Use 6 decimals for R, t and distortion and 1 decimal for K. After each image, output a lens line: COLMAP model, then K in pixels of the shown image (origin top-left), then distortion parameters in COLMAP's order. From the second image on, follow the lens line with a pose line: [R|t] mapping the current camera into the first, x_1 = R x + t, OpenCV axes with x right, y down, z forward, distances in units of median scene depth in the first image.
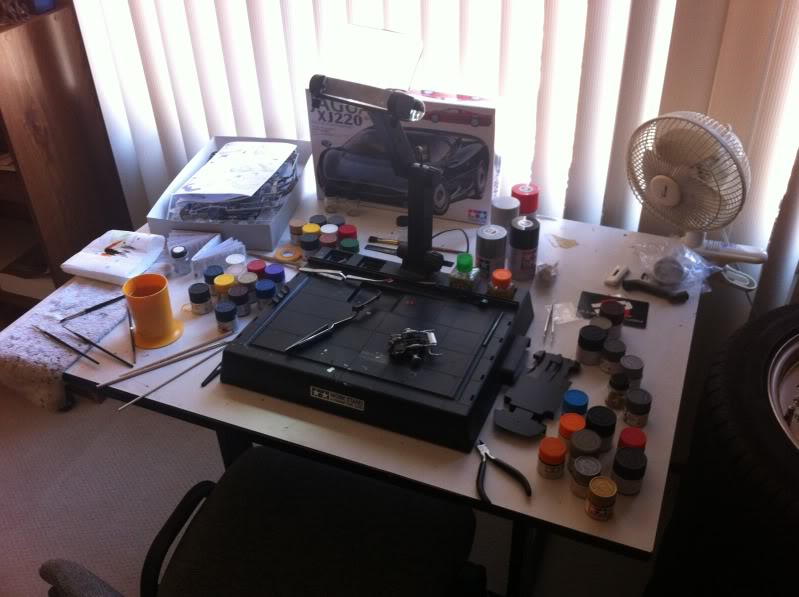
lens RADIAL K [[790.3, 0, 400.1], [0, 790.3, 299.7], [0, 0, 1]] dist [-0.040471, 0.000000]
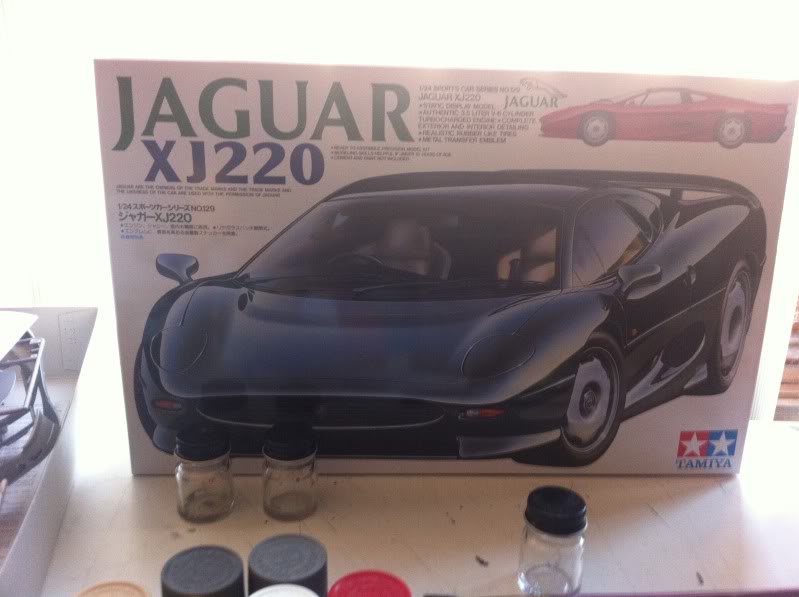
lens RADIAL K [[790.3, 0, 399.0], [0, 790.3, 297.3], [0, 0, 1]] dist [-0.040471, 0.000000]
pose [[0.914879, -0.064993, 0.398462, -0.136250], [0.187950, 0.942049, -0.277882, -0.099759], [-0.357311, 0.329120, 0.874076, 0.756908]]
